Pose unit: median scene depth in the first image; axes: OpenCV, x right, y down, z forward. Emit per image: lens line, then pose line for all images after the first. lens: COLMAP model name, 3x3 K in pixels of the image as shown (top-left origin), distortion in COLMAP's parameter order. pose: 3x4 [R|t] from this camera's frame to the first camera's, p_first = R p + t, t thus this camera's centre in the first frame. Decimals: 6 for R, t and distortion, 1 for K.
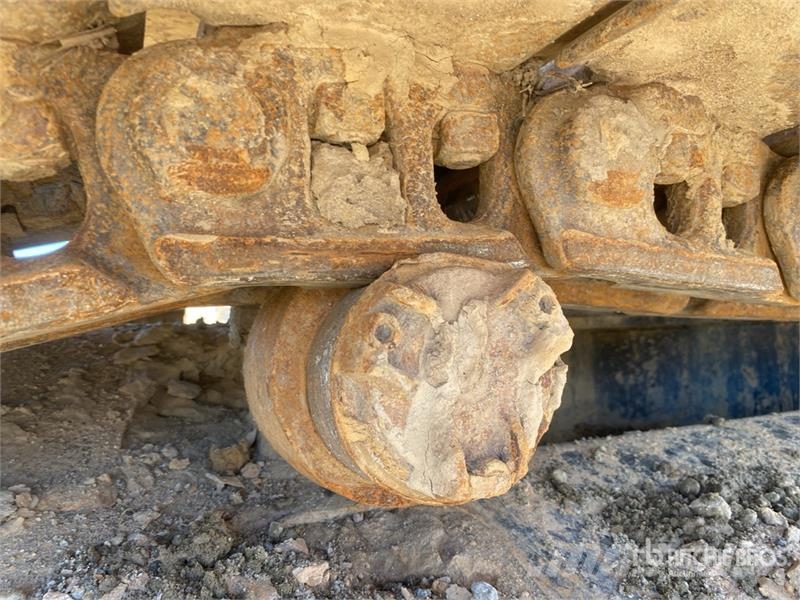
lens RADIAL K [[625.1, 0, 400.0], [0, 625.1, 300.0], [0, 0, 1]] dist [0.102047, -0.192814]
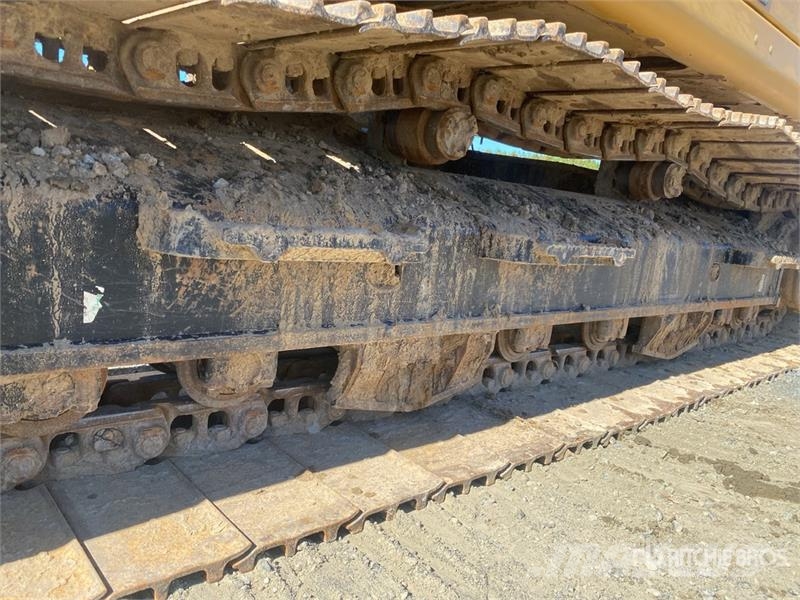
lens RADIAL K [[625.1, 0, 400.0], [0, 625.1, 300.0], [0, 0, 1]] dist [0.102047, -0.192814]
pose [[0.944789, 0.103191, 0.311008, -1.608498], [-0.173952, 0.962287, 0.209153, 0.386209], [-0.277696, -0.251706, 0.927108, -3.549646]]
